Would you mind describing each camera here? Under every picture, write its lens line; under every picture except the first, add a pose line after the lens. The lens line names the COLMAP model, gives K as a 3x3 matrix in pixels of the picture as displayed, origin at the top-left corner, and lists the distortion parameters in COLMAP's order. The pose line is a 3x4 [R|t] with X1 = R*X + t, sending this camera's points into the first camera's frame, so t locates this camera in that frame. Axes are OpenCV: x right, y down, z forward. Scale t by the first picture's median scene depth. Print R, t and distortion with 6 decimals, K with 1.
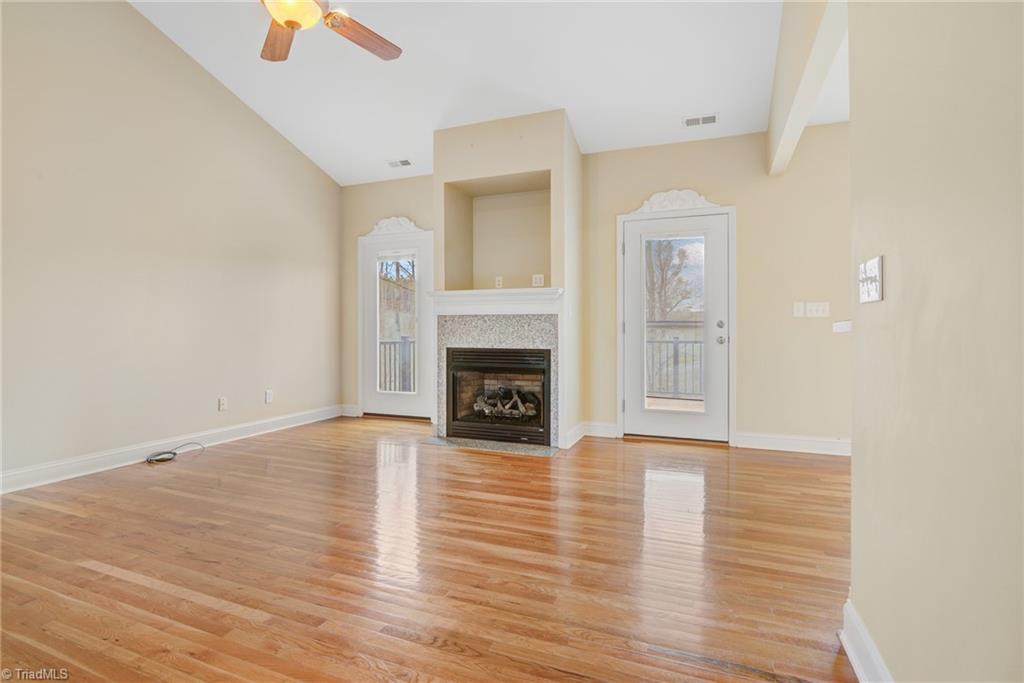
lens RADIAL K [[516.0, 0, 510.7], [0, 516.0, 322.9], [0, 0, 1]] dist [-0.003150, -0.000558]
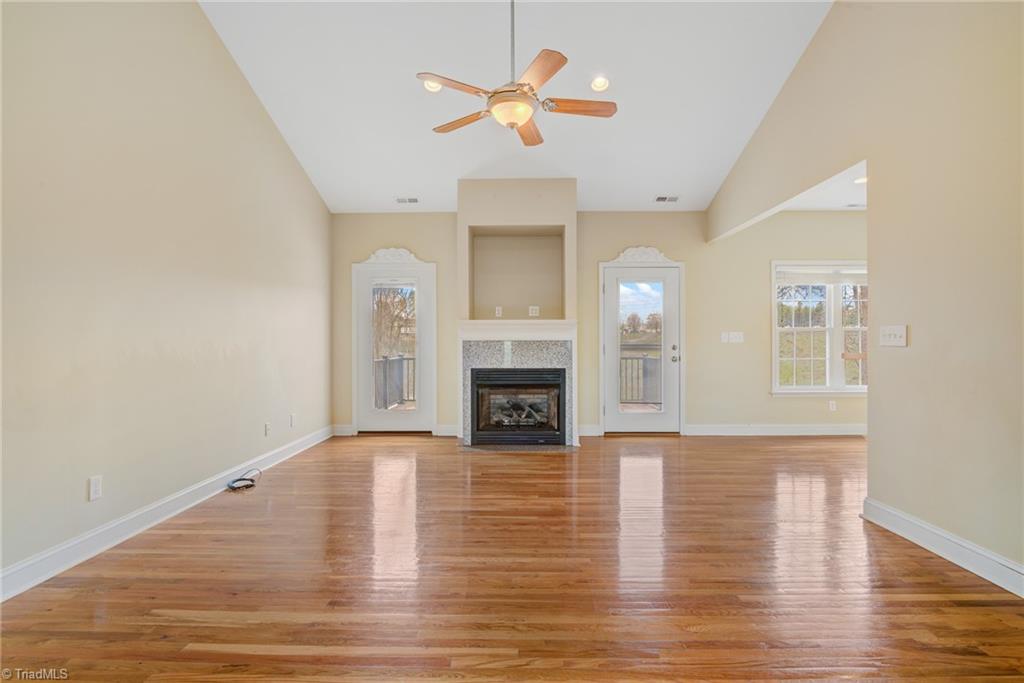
lens RADIAL K [[510.1, 0, 512.0], [0, 510.1, 341.5], [0, 0, 1]] dist [-0.001007, -0.000063]
pose [[0.930664, -0.002148, 0.365868, -0.464806], [-0.001443, 0.999953, 0.009543, -0.024135], [-0.365871, -0.009410, 0.930618, -0.101668]]
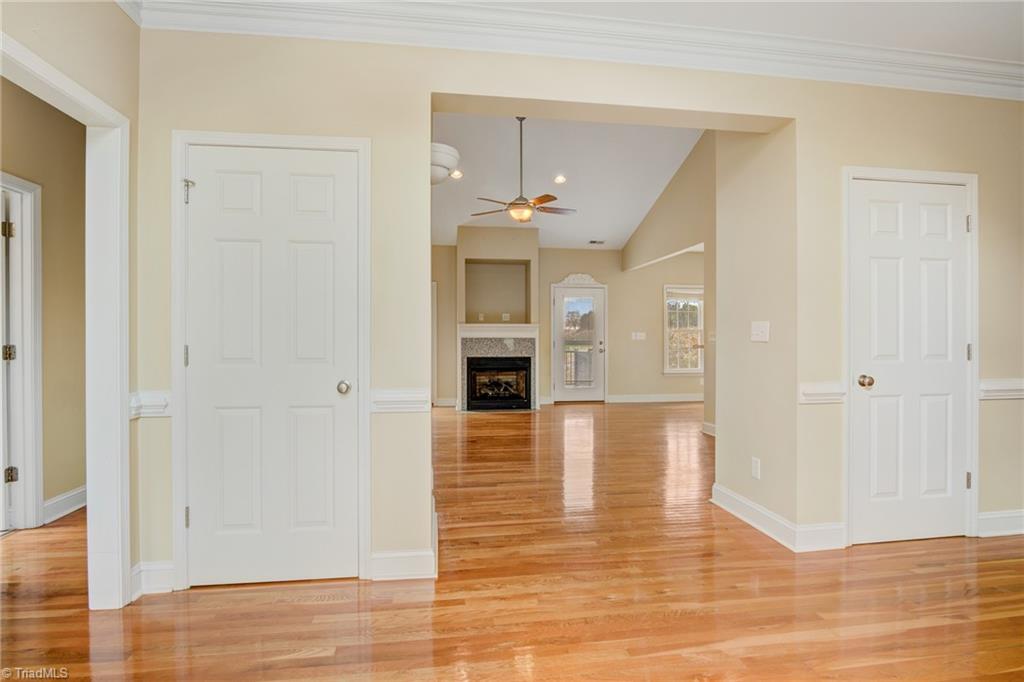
lens RADIAL K [[511.7, 0, 512.0], [0, 511.7, 341.0], [0, 0, 1]] dist [-0.003239, -0.000698]
pose [[0.862242, -0.003754, 0.506483, -0.852653], [-0.003972, 0.999892, 0.014173, -0.029389], [-0.506481, -0.014233, 0.862134, -0.516008]]
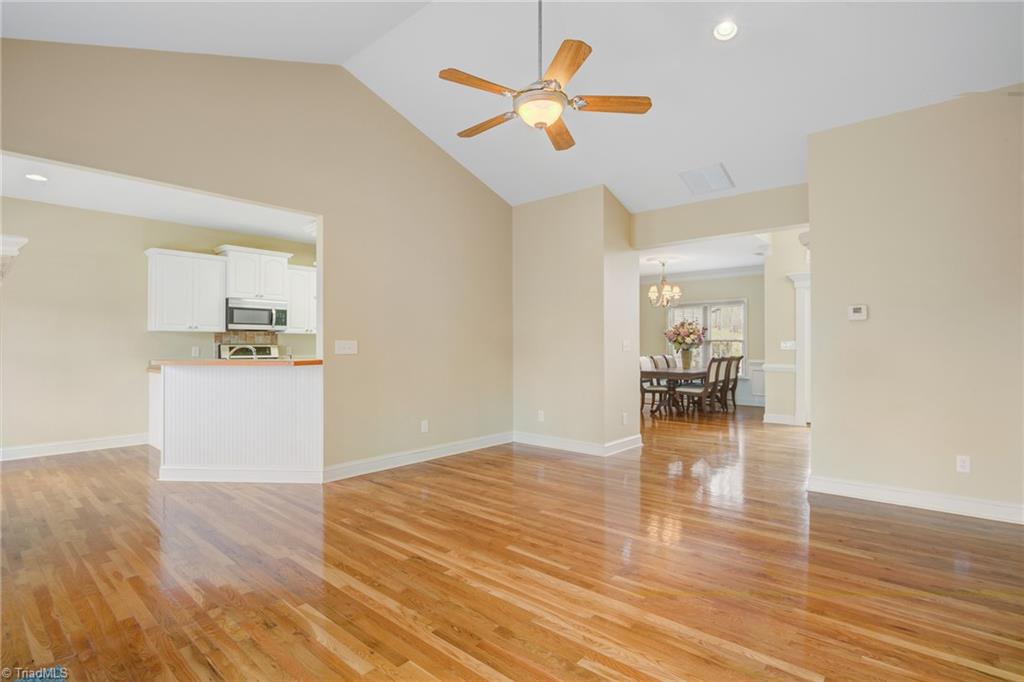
lens RADIAL K [[511.7, 0, 512.0], [0, 511.7, 341.0], [0, 0, 1]] dist [-0.003239, -0.000698]
pose [[-0.946501, 0.000297, 0.322701, -0.390631], [-0.002858, 0.999953, -0.009305, -0.027460], [-0.322689, -0.009729, -0.946455, 1.127773]]
